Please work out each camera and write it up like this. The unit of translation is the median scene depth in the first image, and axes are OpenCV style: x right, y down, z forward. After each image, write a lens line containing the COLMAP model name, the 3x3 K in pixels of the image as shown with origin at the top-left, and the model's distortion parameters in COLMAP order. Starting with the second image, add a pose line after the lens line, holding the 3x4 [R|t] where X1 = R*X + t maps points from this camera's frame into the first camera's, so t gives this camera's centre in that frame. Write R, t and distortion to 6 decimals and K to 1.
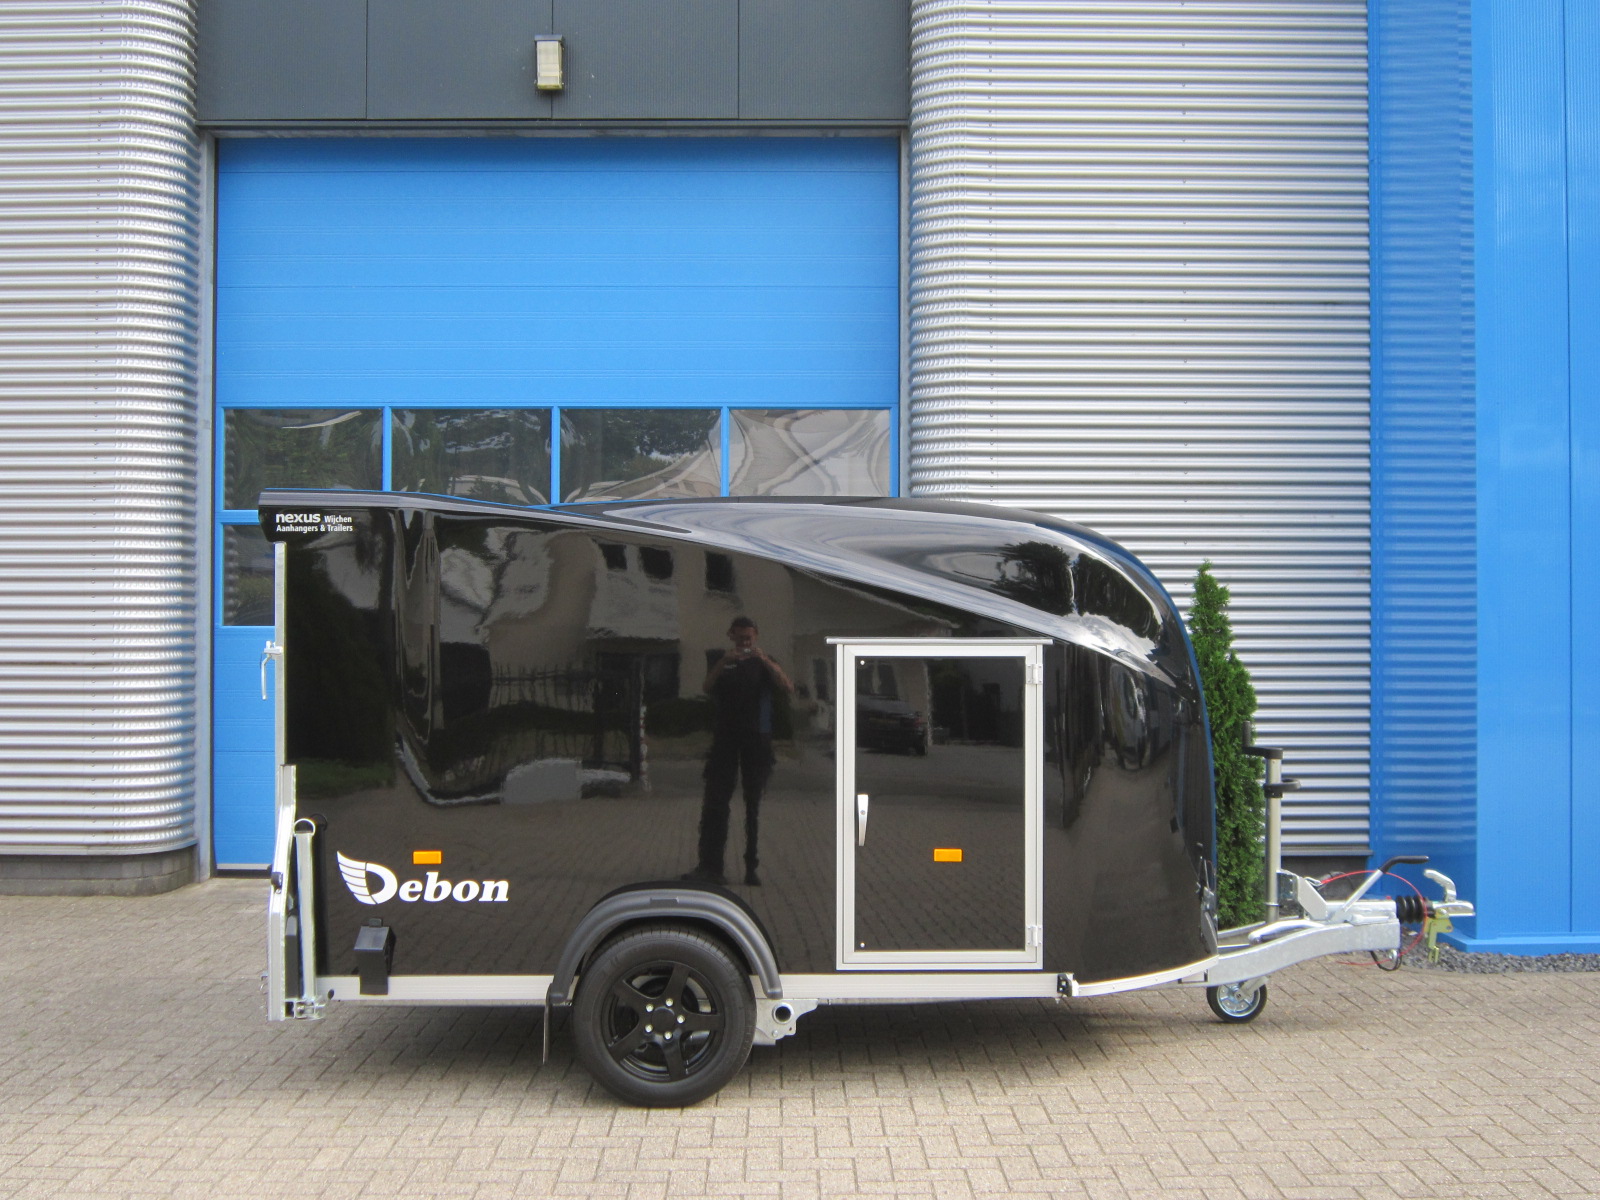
lens RADIAL K [[1857.9, 0, 800.0], [0, 1857.9, 600.0], [0, 0, 1]] dist [-0.051712, 0.021293]
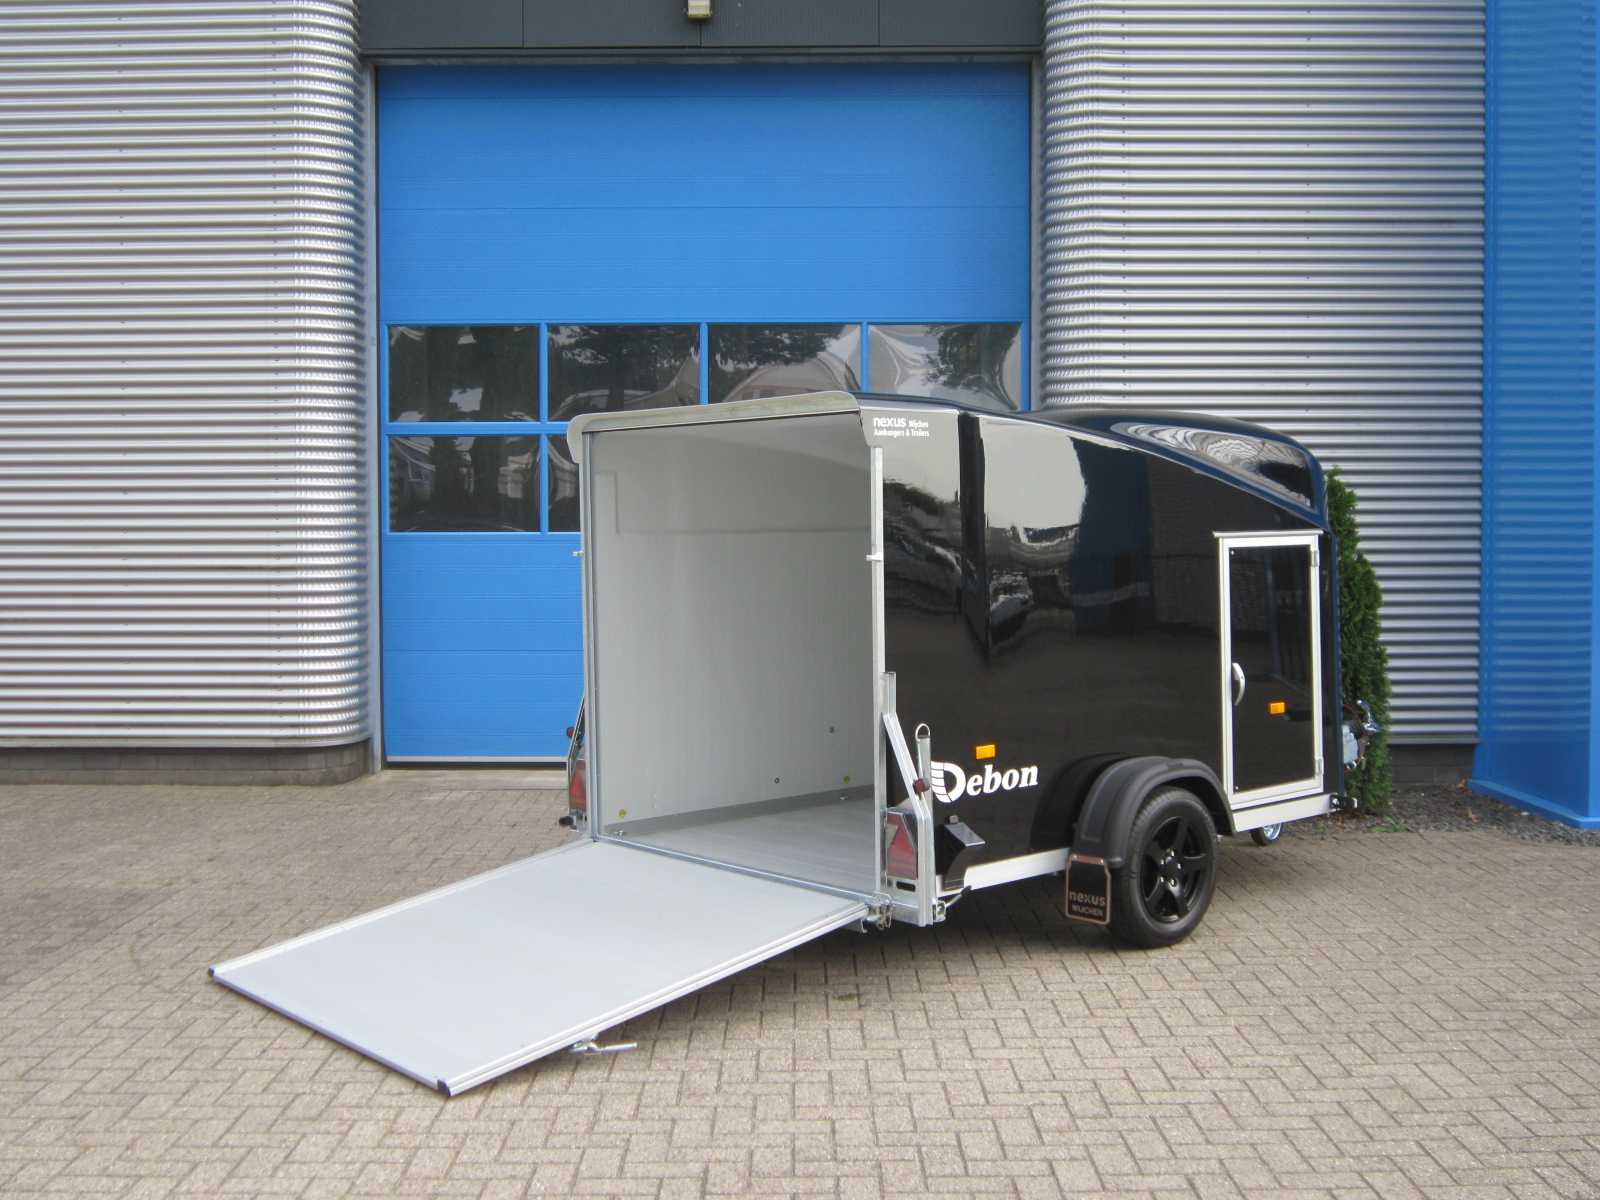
lens RADIAL K [[1898.4, 0, 799.0], [0, 1898.4, 600.9], [0, 0, 1]] dist [-0.049945, 0.071511]
pose [[0.999961, -0.003656, -0.008062, -0.081655], [0.004035, 0.998861, 0.047552, 0.003038], [0.007879, -0.047583, 0.998836, -0.095858]]
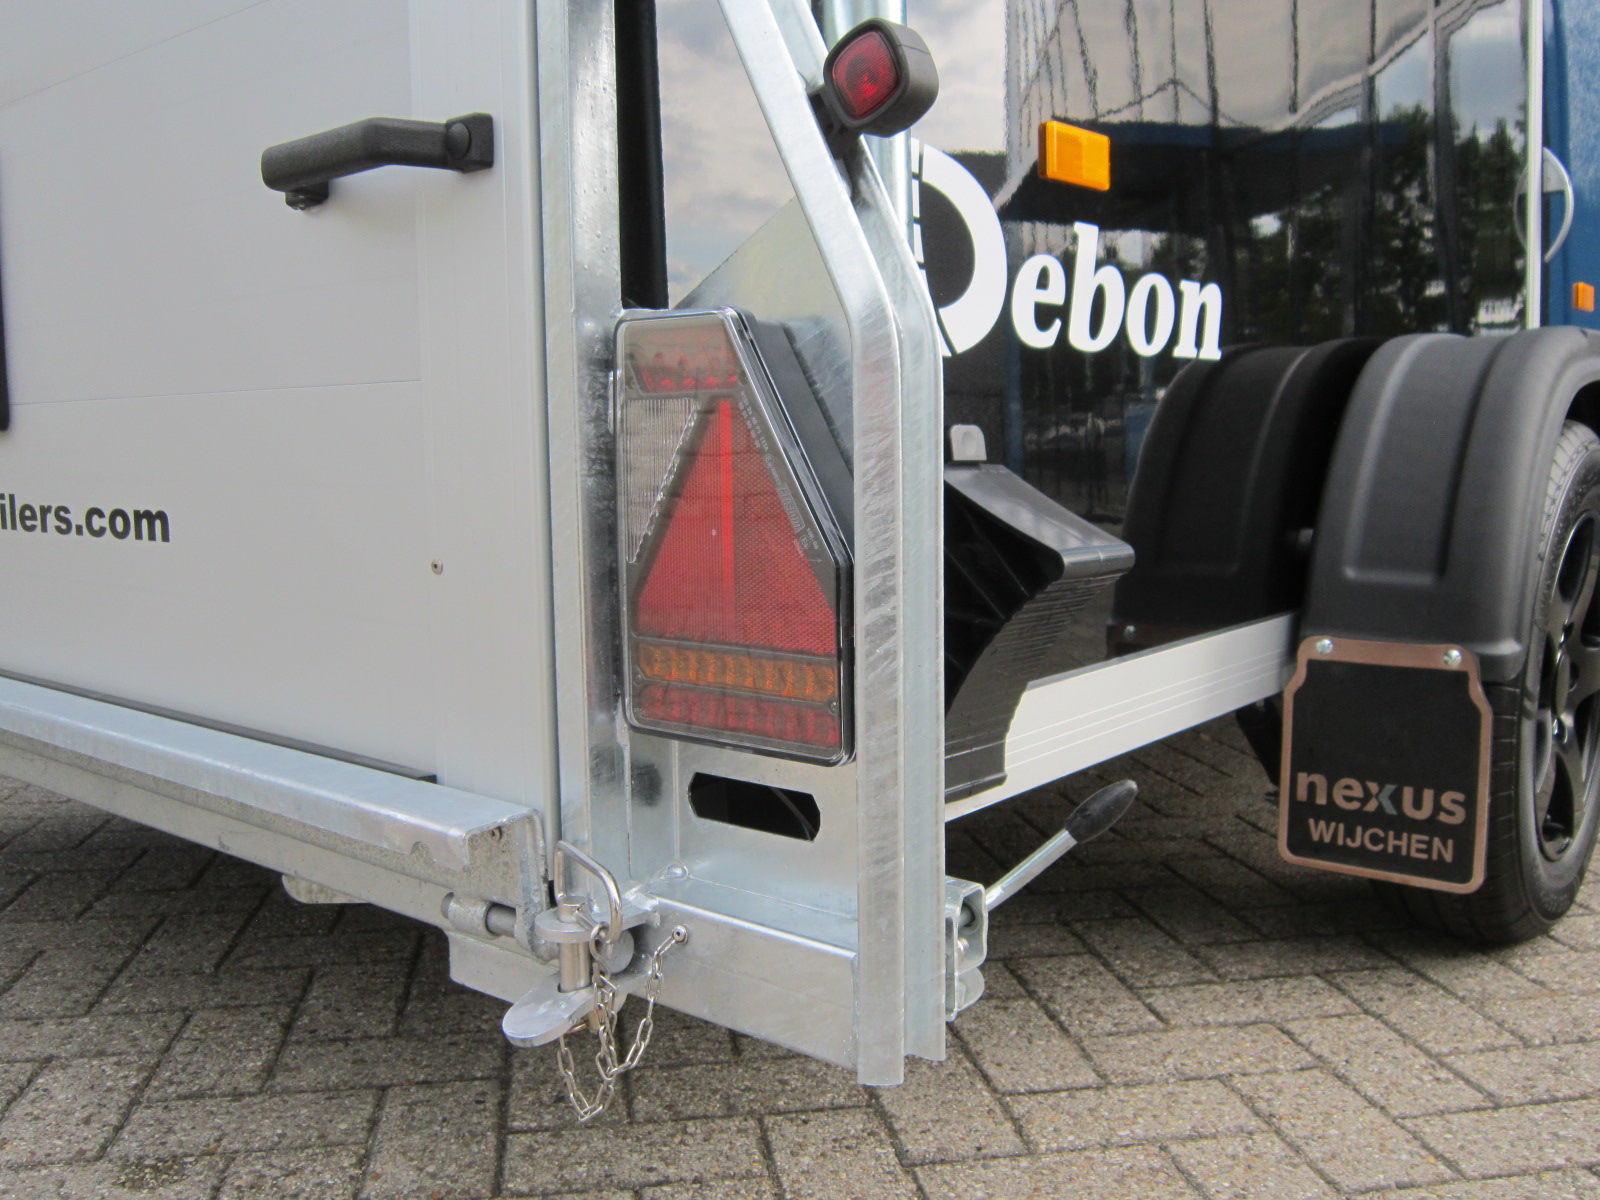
lens RADIAL K [[1490.8, 0, 800.0], [0, 1490.8, 600.0], [0, 0, 1]] dist [-0.062108, -0.000355]
pose [[0.987824, -0.021905, 0.154023, -0.058650], [0.005865, 0.994578, 0.103832, 0.120440], [-0.155463, -0.101664, 0.982596, 0.511873]]
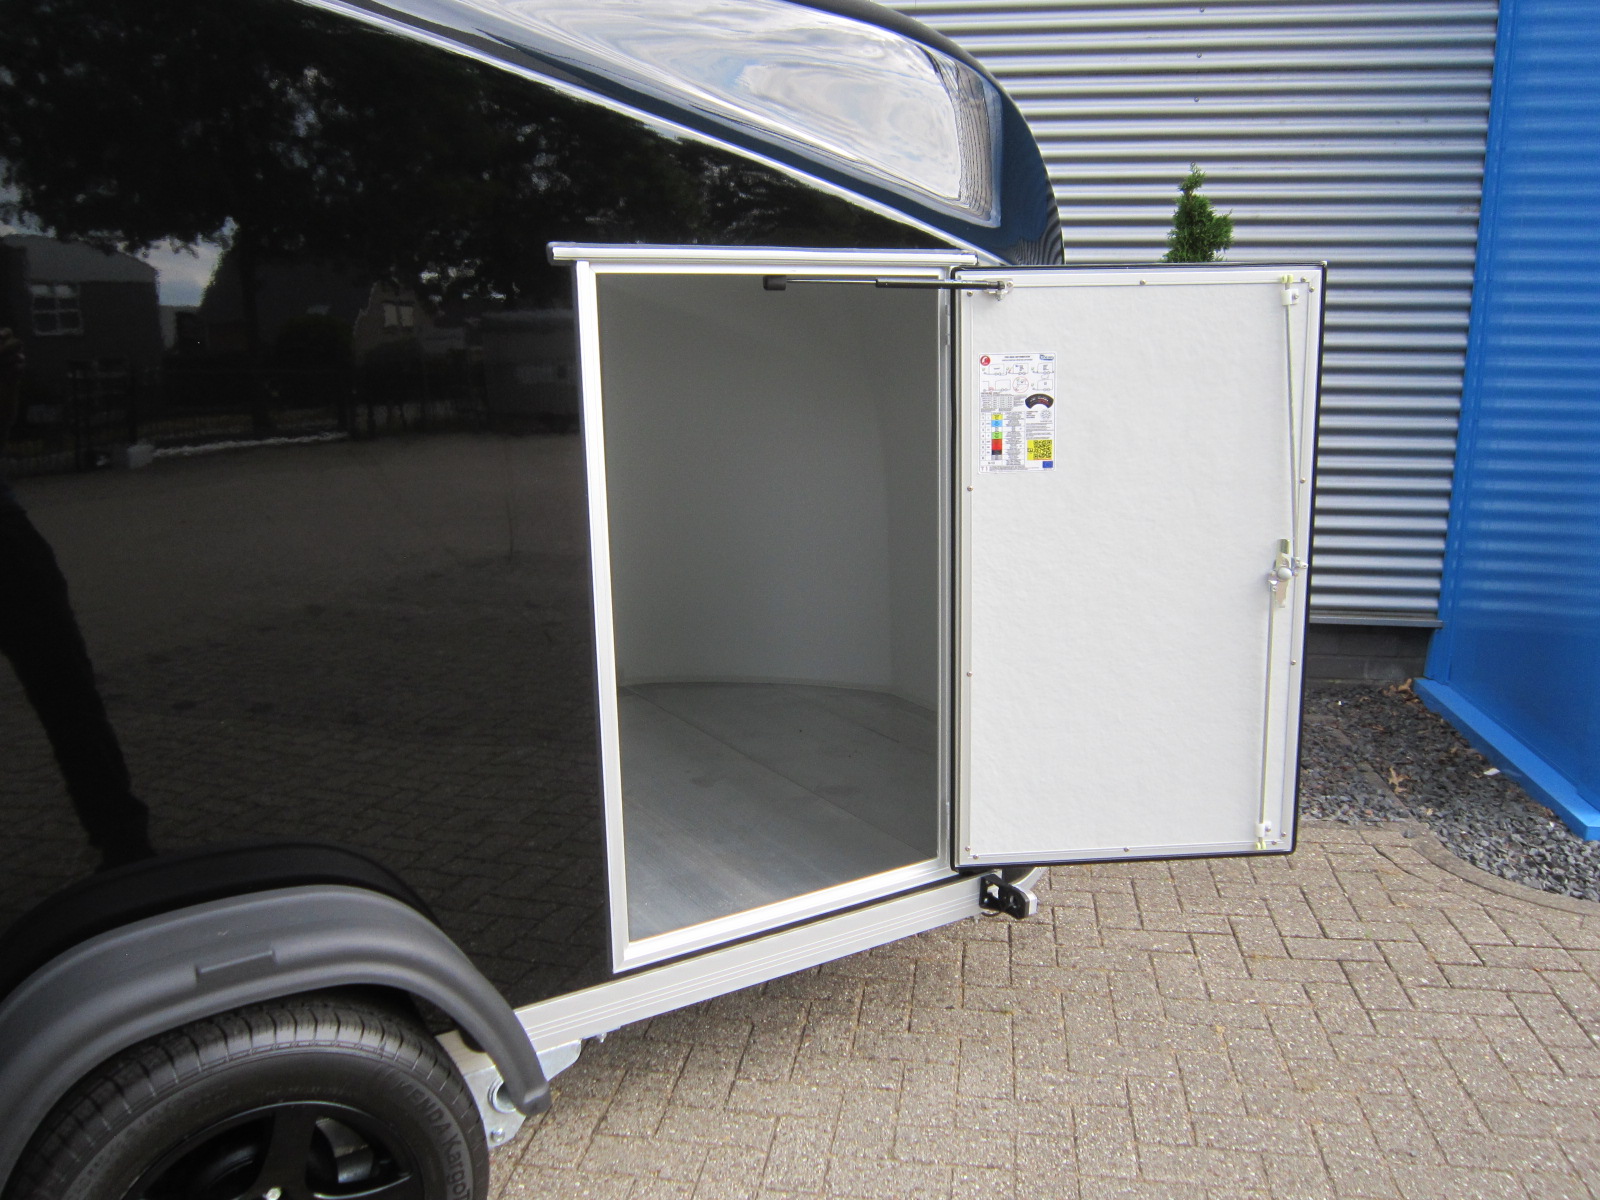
lens RADIAL K [[1307.6, 0, 805.0], [0, 1307.6, 623.7], [0, 0, 1]] dist [-0.040252, 0.003914]
pose [[0.986352, 0.032982, -0.161313, 0.166586], [0.005114, 0.973123, 0.230231, 0.024388], [0.164571, -0.227914, 0.959673, 0.538733]]
